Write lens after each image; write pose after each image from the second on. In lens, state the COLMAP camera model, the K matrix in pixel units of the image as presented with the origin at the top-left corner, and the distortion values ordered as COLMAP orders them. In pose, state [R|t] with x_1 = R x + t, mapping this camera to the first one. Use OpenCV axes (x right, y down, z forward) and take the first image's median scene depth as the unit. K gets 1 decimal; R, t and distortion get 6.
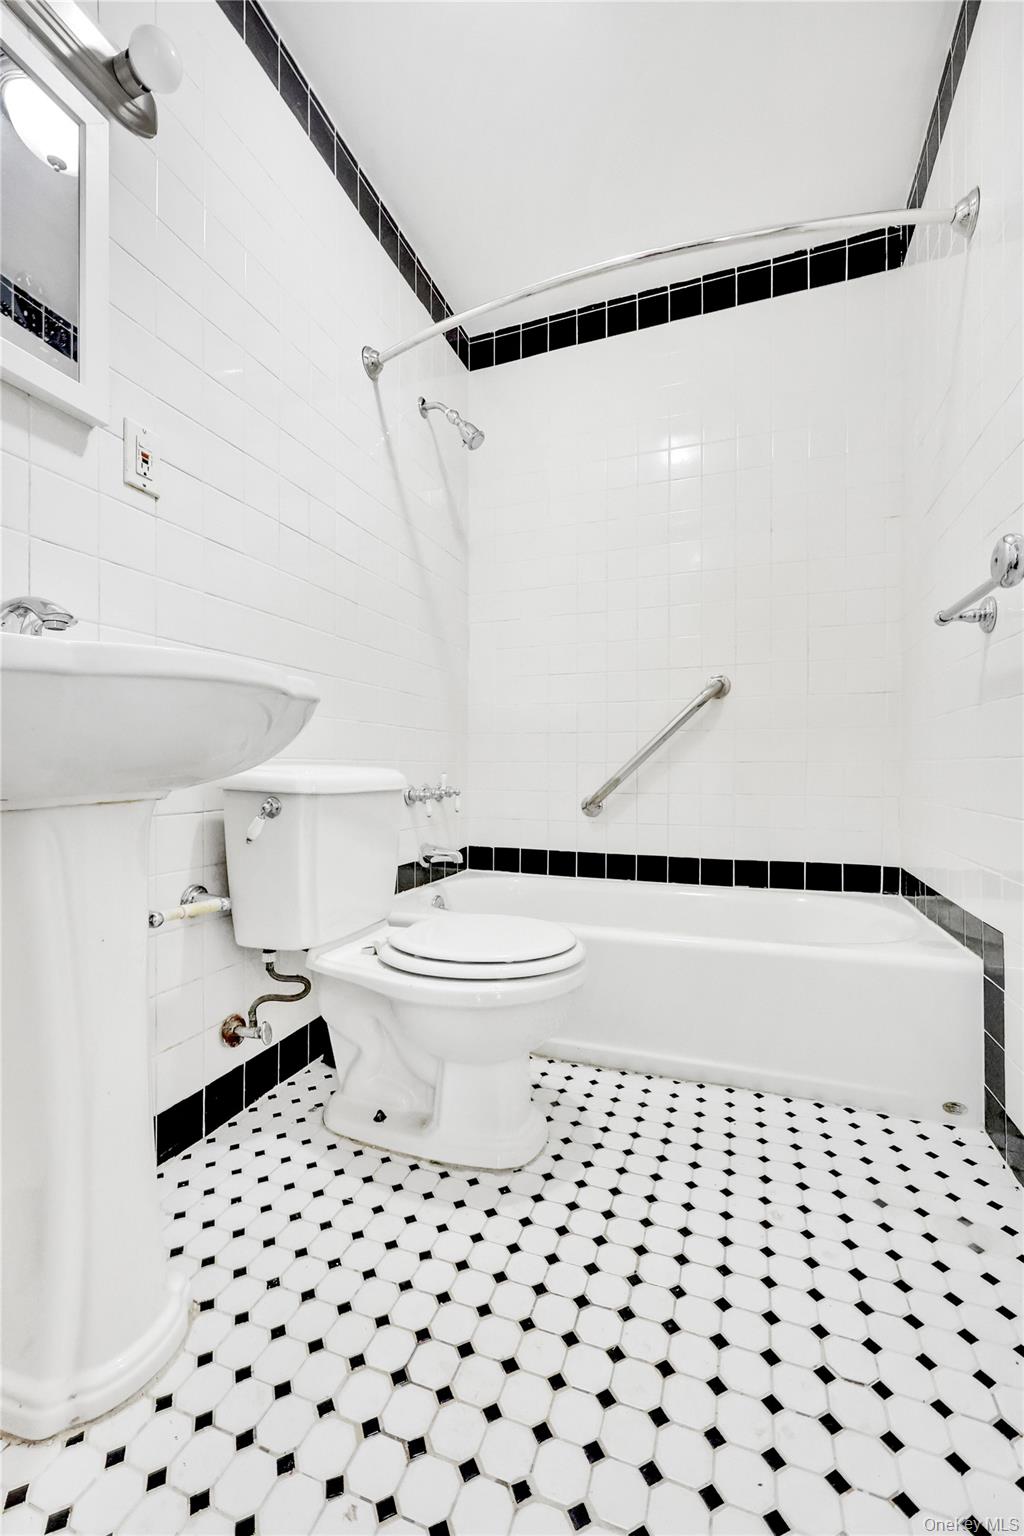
lens RADIAL K [[621.1, 0, 509.4], [0, 621.1, 767.8], [0, 0, 1]] dist [0.003562, 0.000110]
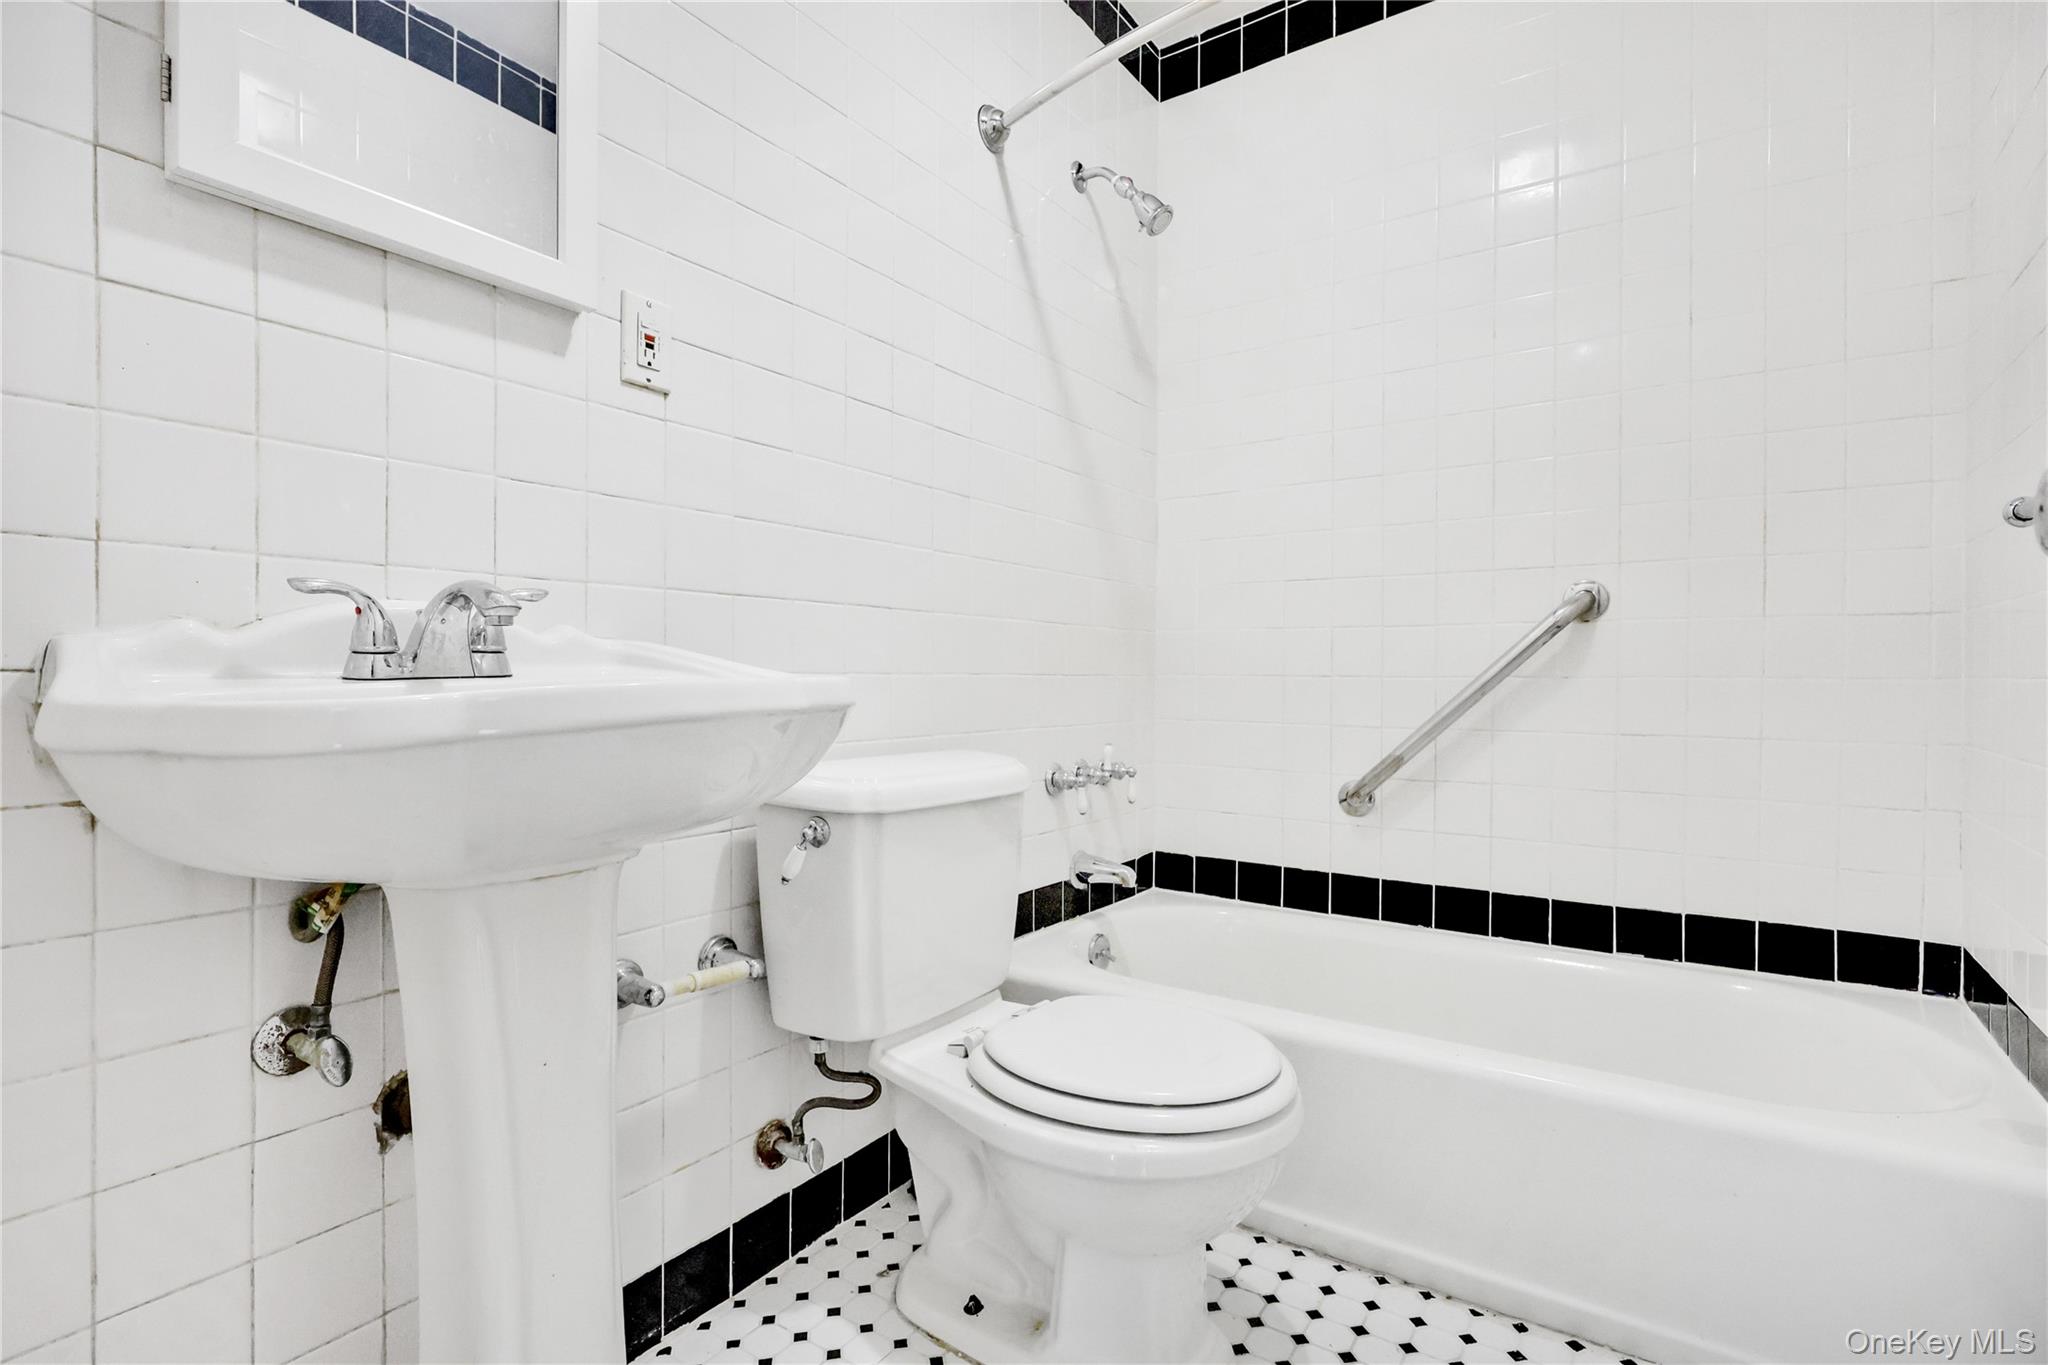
lens RADIAL K [[964.6, 0, 1028.3], [0, 964.6, 683.4], [0, 0, 1]] dist [0.005656, -0.000367]
pose [[0.971287, 0.003205, -0.237889, 0.077629], [-0.003348, 0.999994, -0.000199, -0.082770], [0.237887, 0.000990, 0.971292, 0.021895]]
